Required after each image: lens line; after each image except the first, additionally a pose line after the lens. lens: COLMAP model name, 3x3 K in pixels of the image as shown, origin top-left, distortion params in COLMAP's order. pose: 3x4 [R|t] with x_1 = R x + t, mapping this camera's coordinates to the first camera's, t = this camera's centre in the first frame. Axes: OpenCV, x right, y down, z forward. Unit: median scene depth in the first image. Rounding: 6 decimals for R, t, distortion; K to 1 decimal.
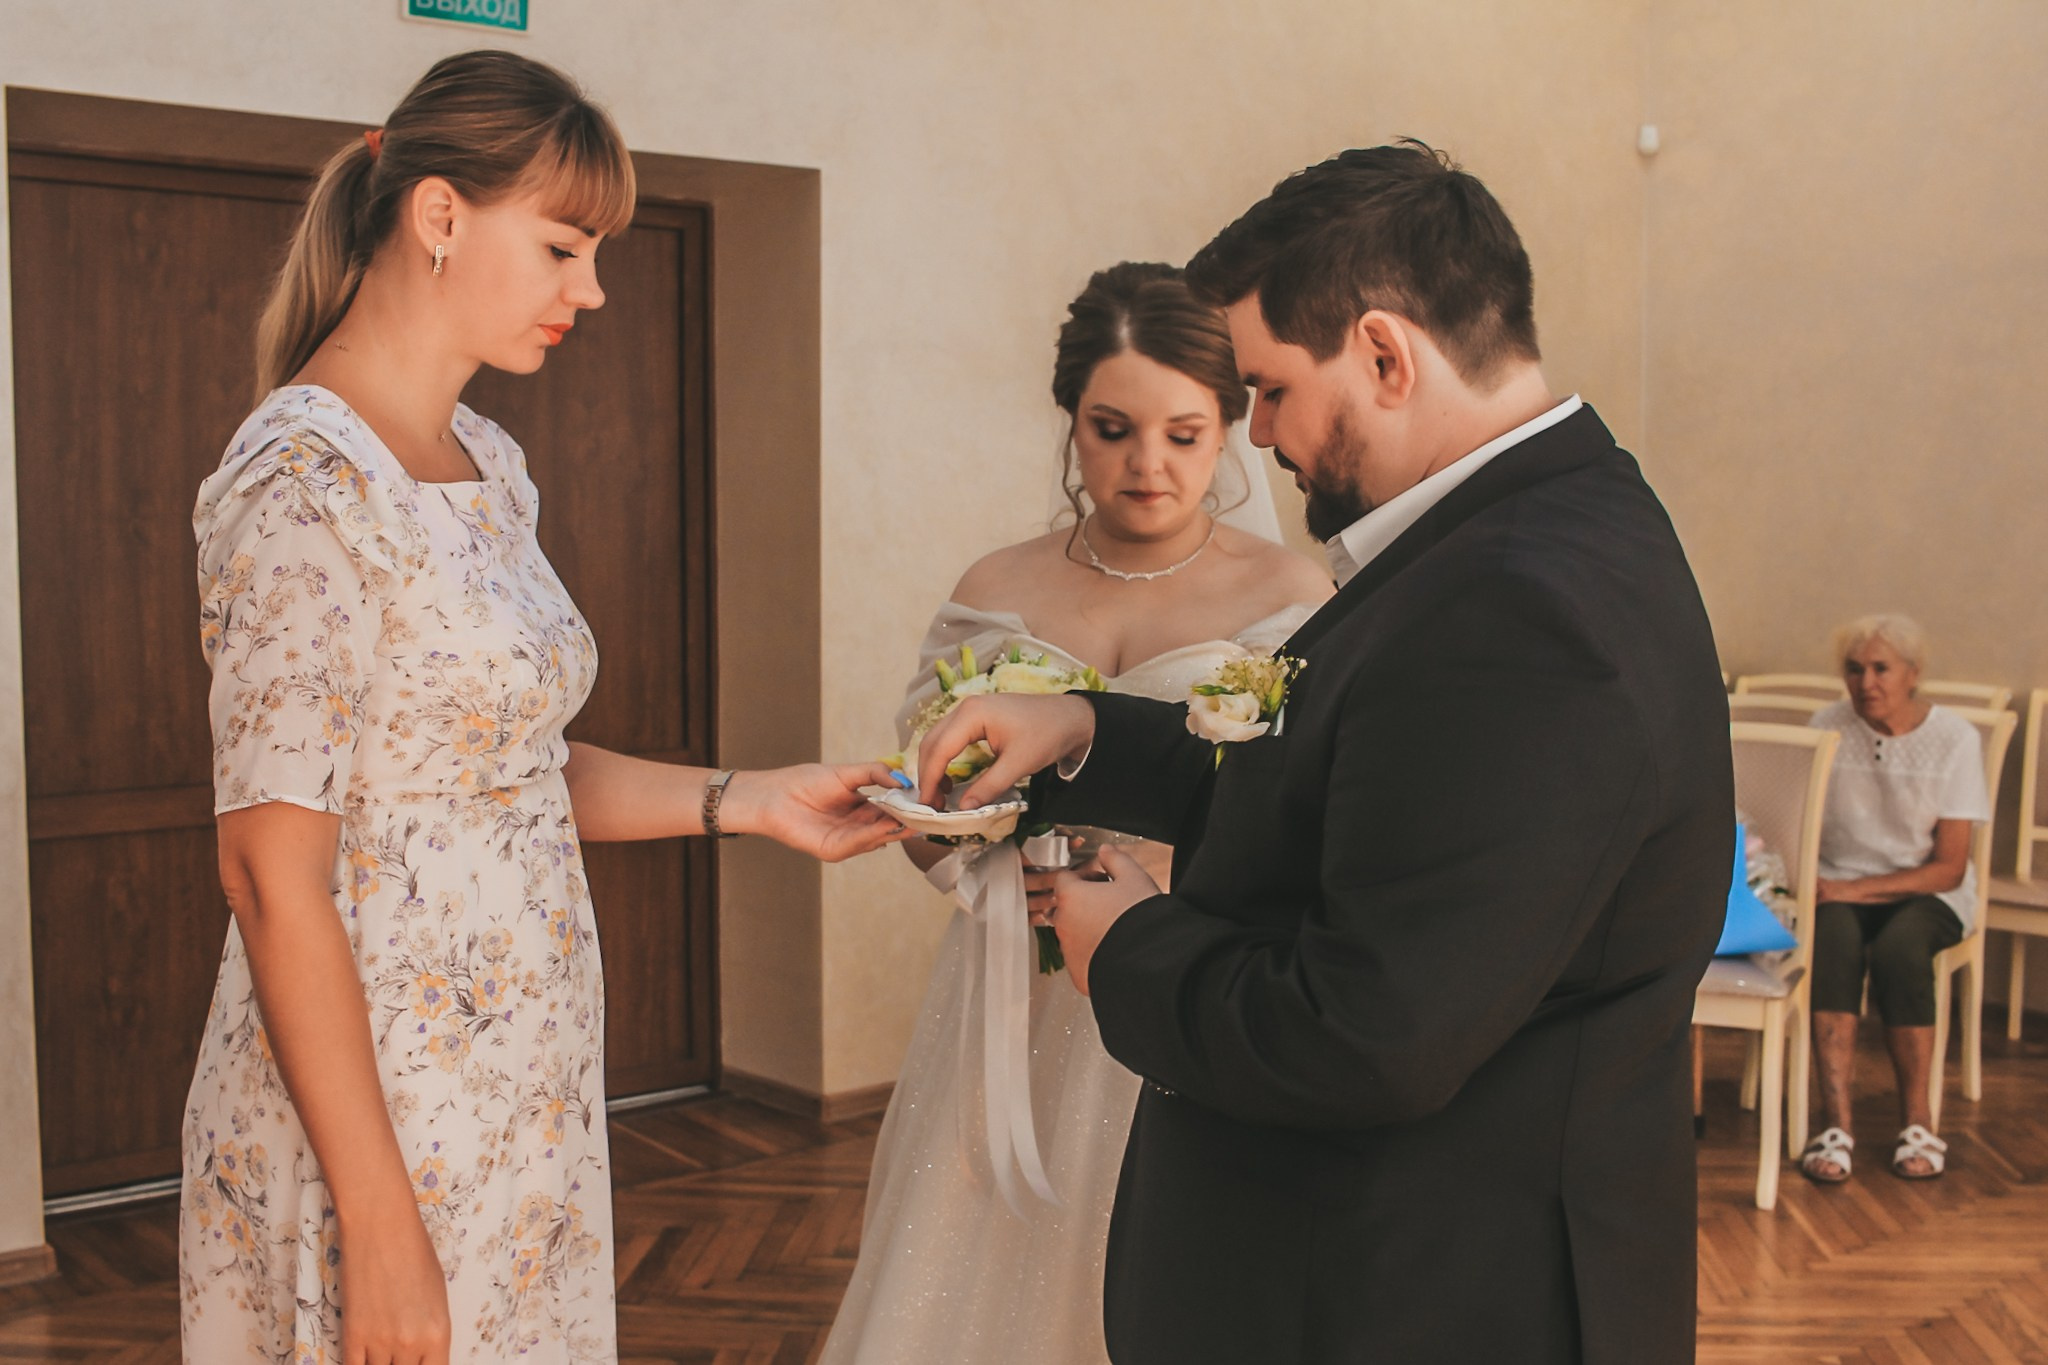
lens RADIAL K [[2428.0, 0, 1024.0], [0, 2428.0, 682.5], [0, 0, 1]] dist [-0.124332, 0.154880]
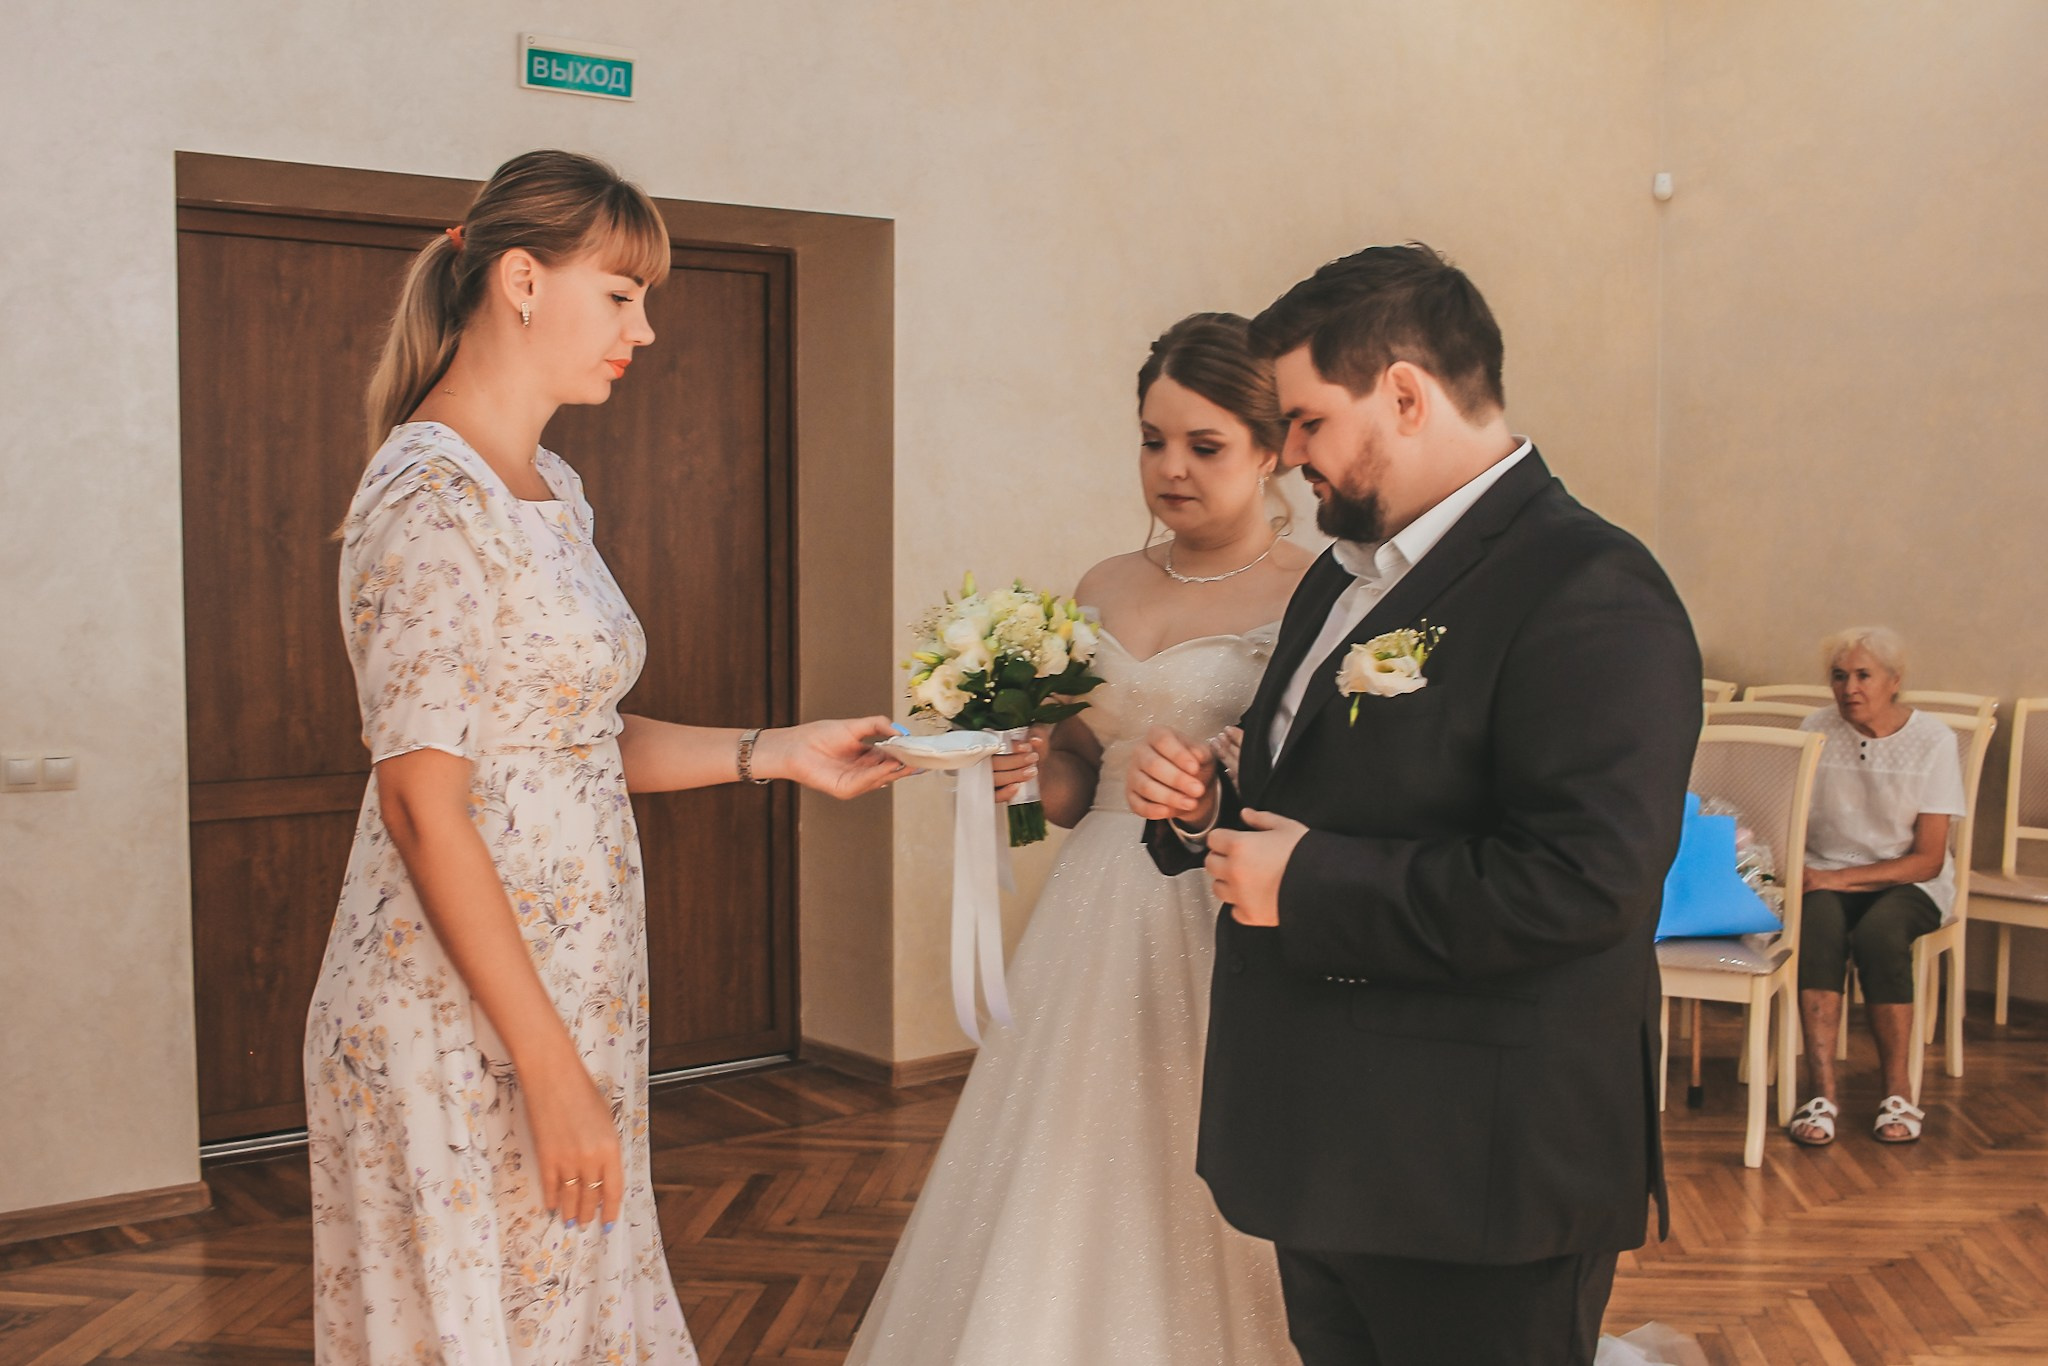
lens RADIAL K [[2380.9, 0, 1024.0], [0, 2380.9, 683.0], [0, 0, 1]] dist [-0.107302, 0.116512]
pose [[0.999678, 0.002952, -0.025219, 0.002920], [-0.003169, 0.999958, -0.008599, 0.008353], [0.025193, 0.008676, 0.999645, -0.083672]]
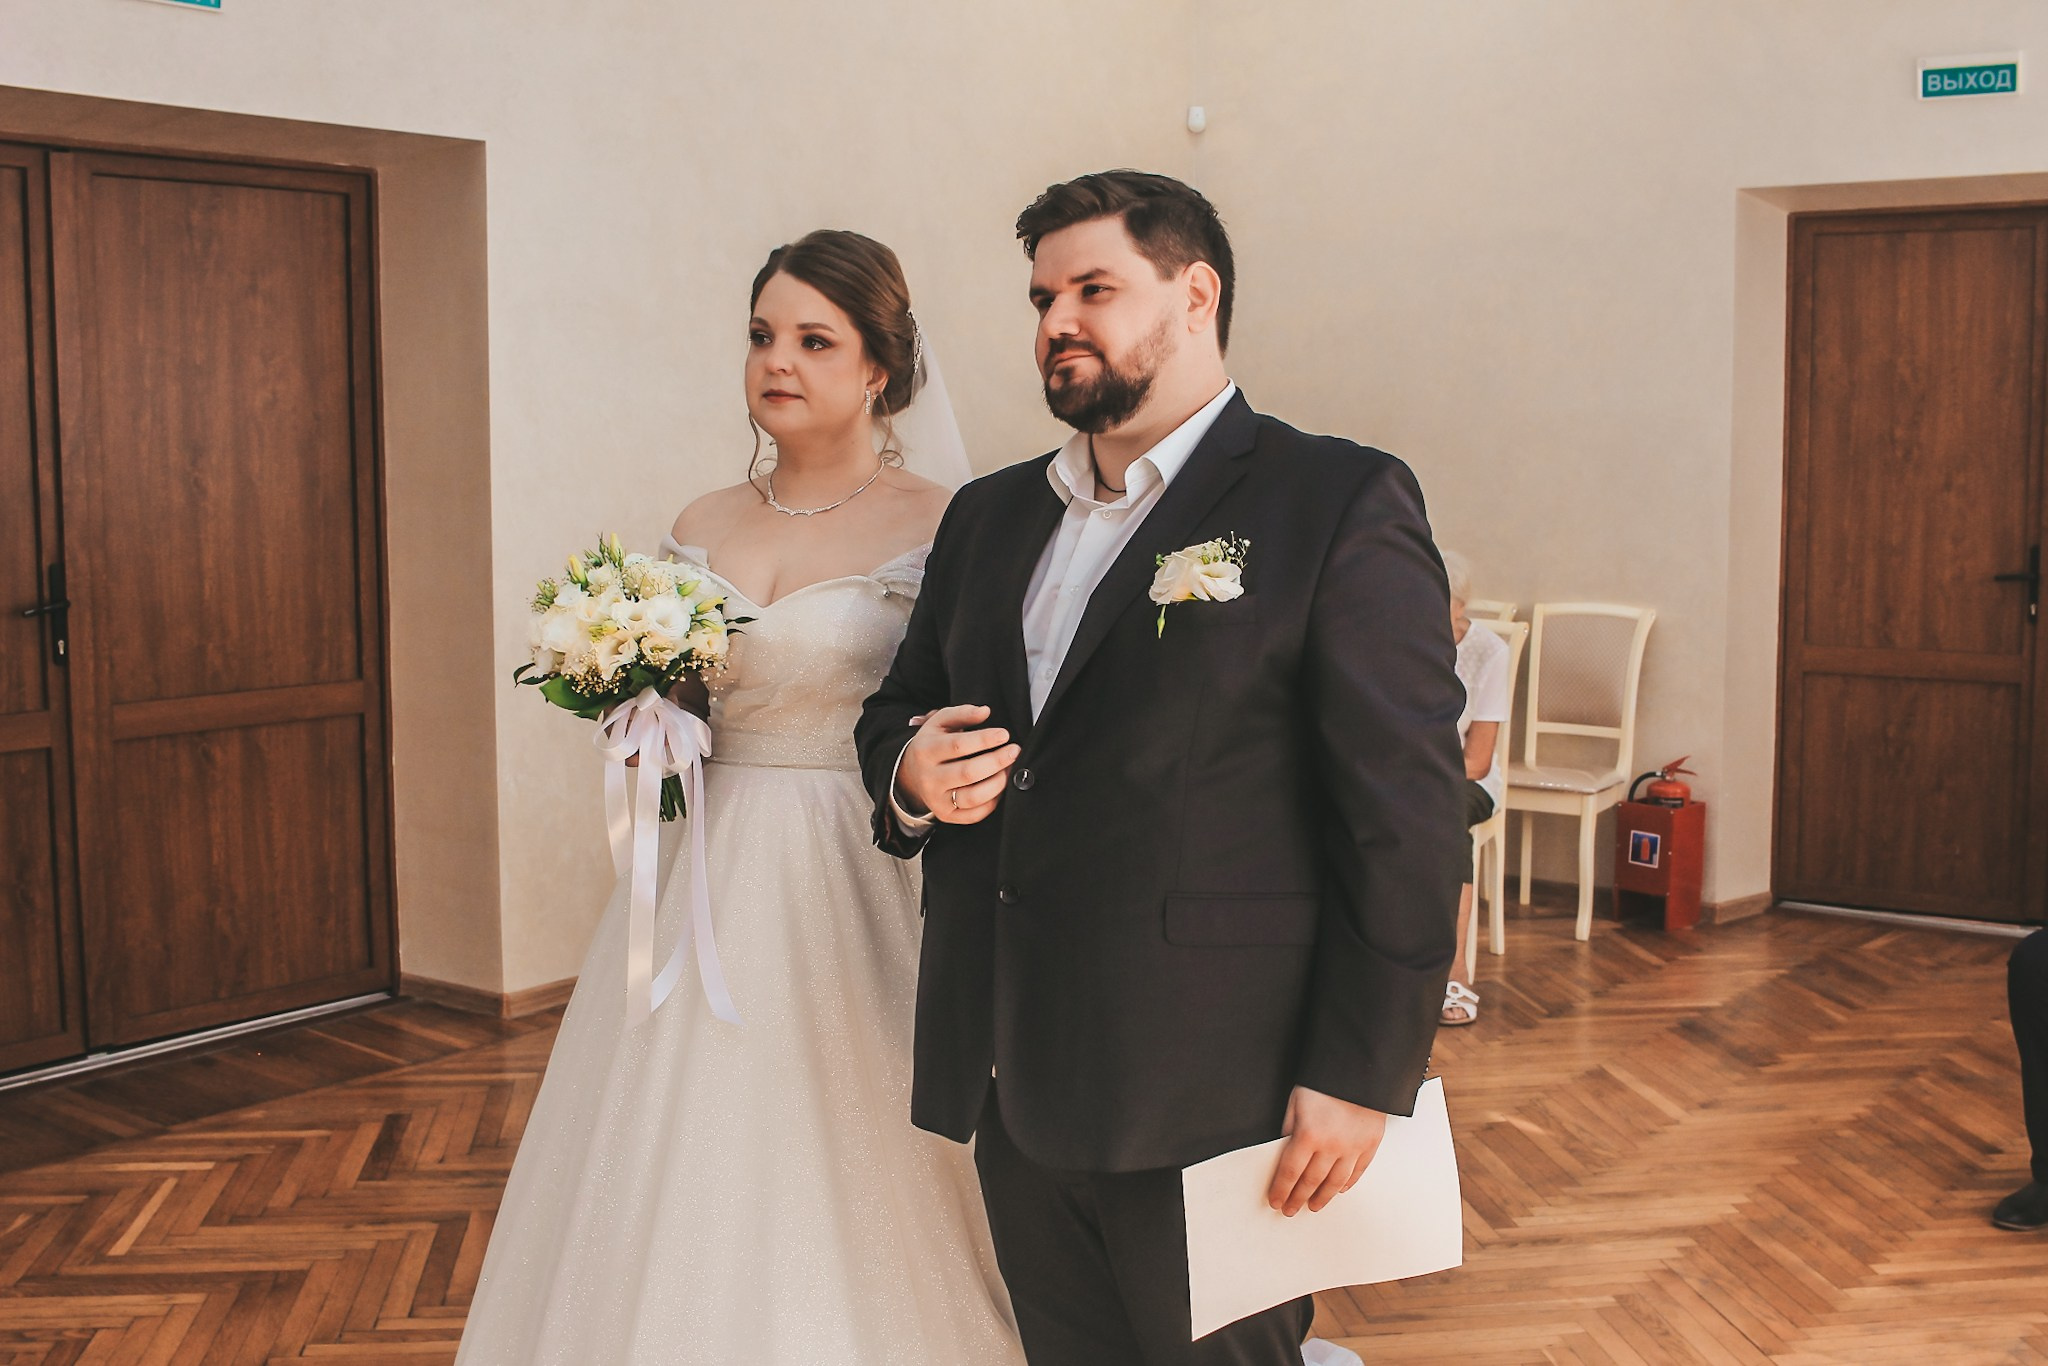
lens RADIAL K [[2380.9, 0, 1024.0], [0, 2380.9, 683.0], [0, 0, 1]] dist [-0.107302, 0.116512]
pose [[0.977403, -0.024194, 0.209994, -0.081349], [0.018489, 0.999406, 0.029092, 0.004171], [-0.210573, -0.024552, 0.977270, -0.096644]]
